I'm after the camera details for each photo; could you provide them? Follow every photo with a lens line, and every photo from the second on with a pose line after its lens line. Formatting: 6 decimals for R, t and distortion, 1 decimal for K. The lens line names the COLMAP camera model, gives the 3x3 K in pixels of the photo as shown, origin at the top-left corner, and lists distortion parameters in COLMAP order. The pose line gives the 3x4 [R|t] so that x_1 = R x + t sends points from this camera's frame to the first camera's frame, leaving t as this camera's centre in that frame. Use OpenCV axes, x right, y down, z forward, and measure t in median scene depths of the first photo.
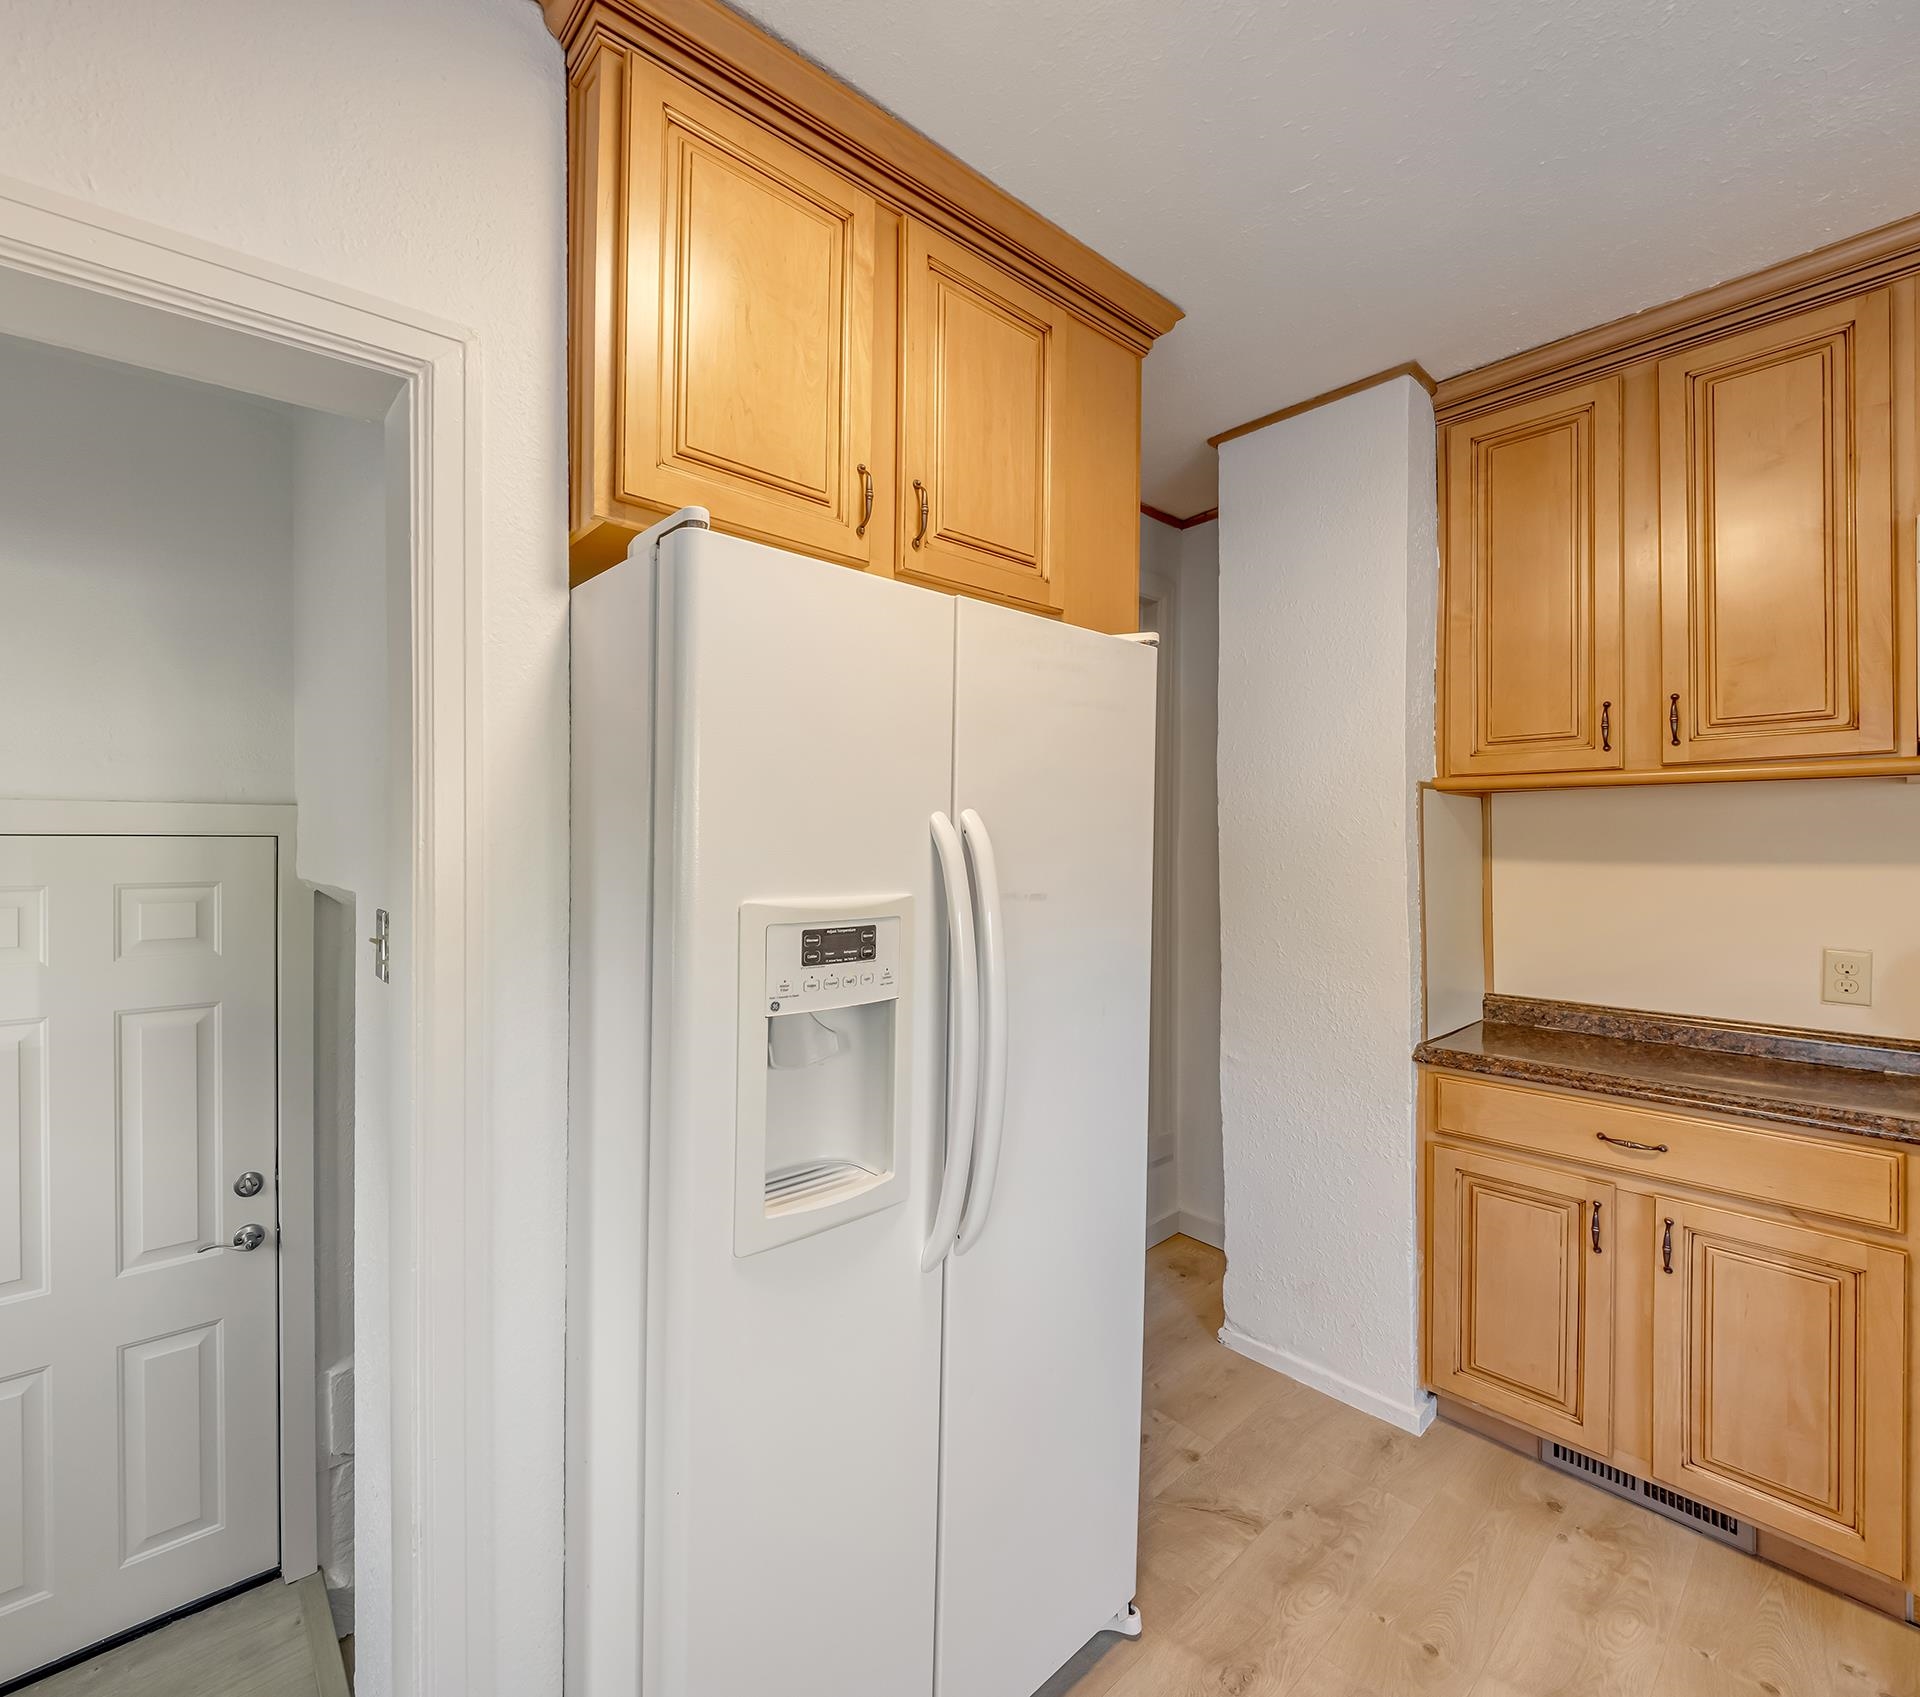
lens RADIAL K [[867.2, 0, 862.0], [0, 867.2, 851.5], [0, 0, 1]] dist [-0.004494, -0.001421]
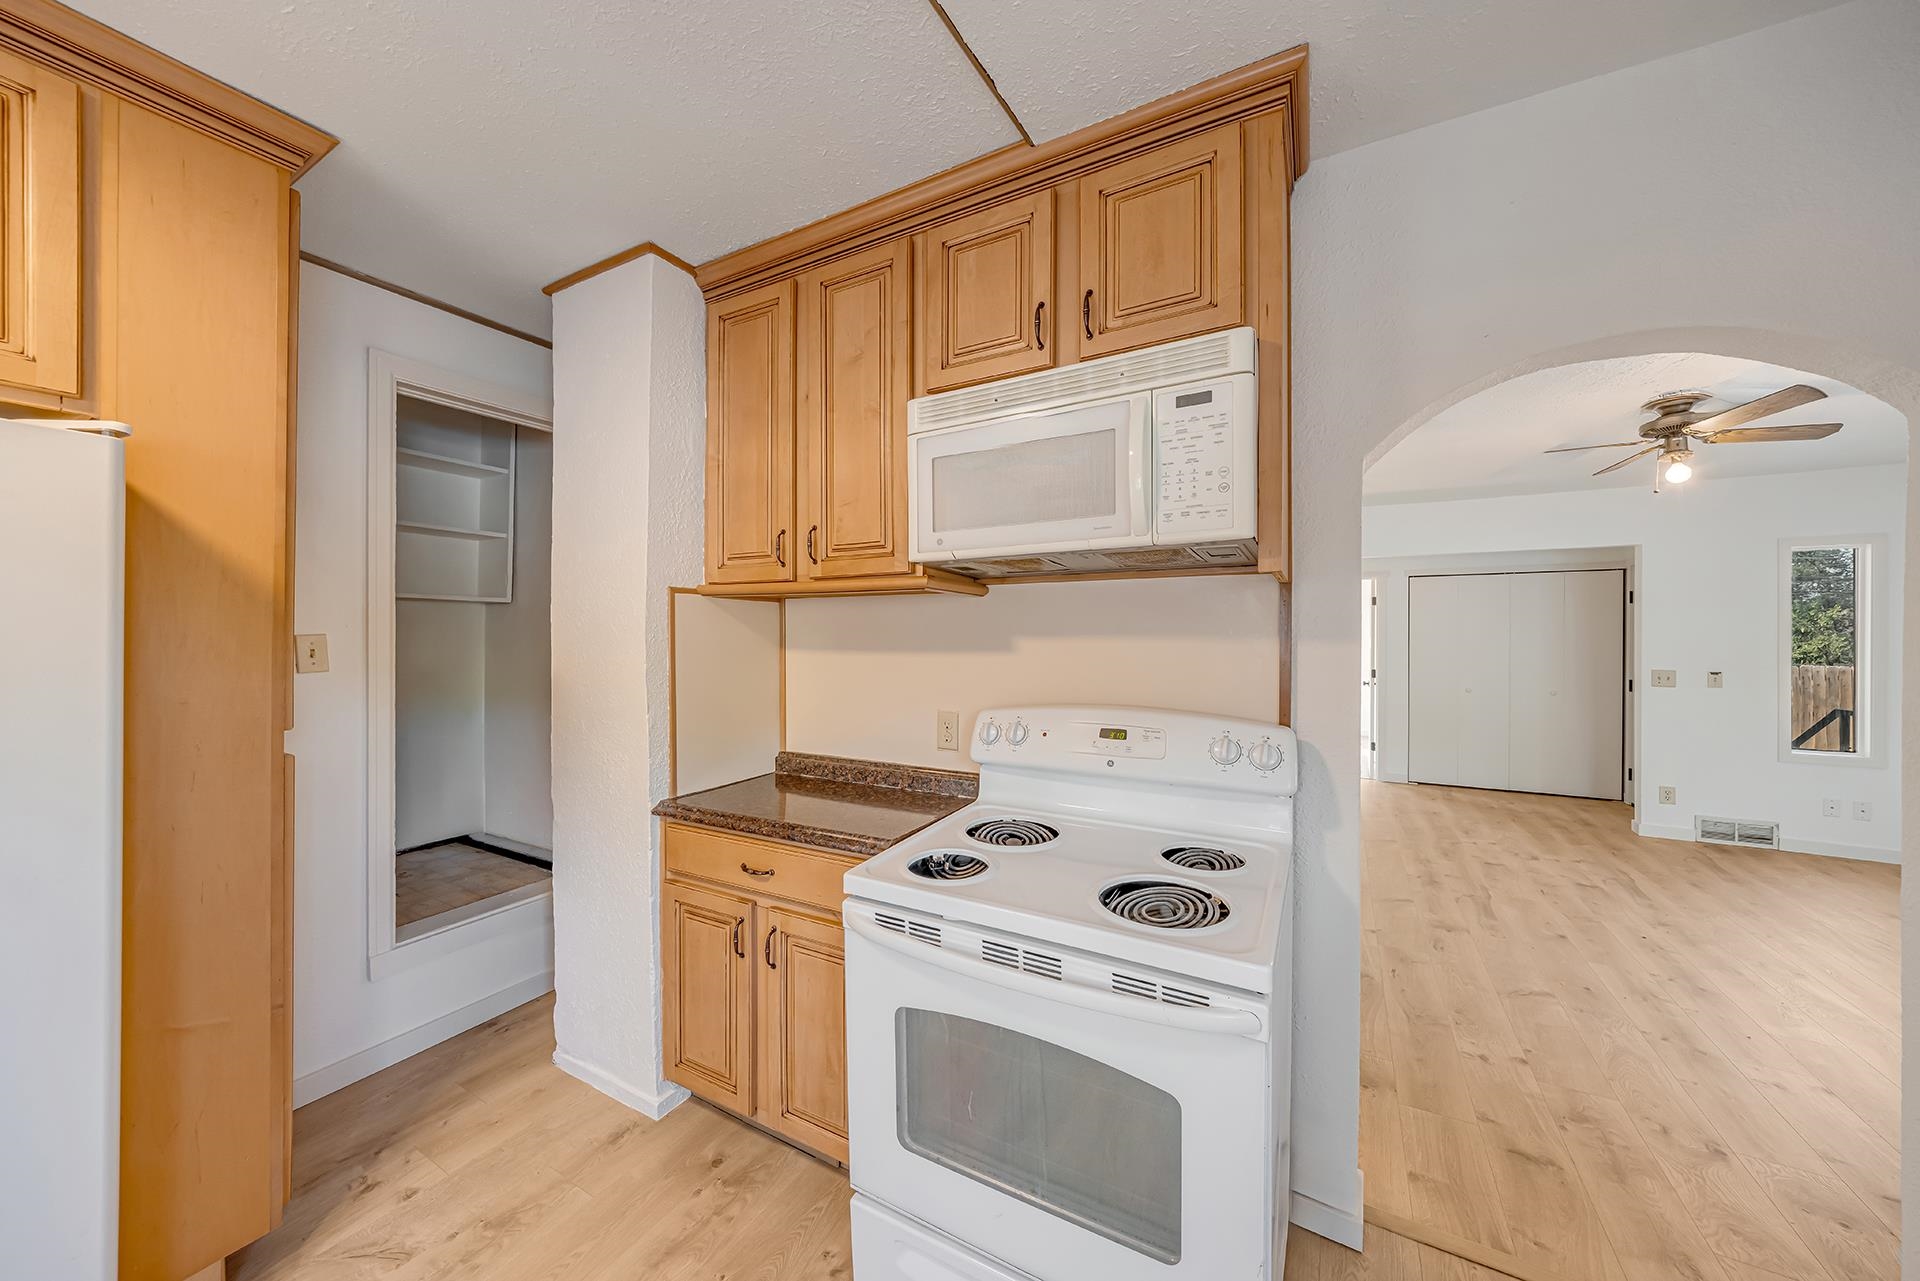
lens RADIAL K [[640.7, 0, 959.5], [0, 640.7, 643.3], [0, 0, 1]] dist [-0.007436, -0.000051]
pose [[0.932955, -0.005342, 0.359954, 0.742969], [0.002239, 0.999957, 0.009037, -0.008854], [-0.359986, -0.007625, 0.932926, 0.001565]]
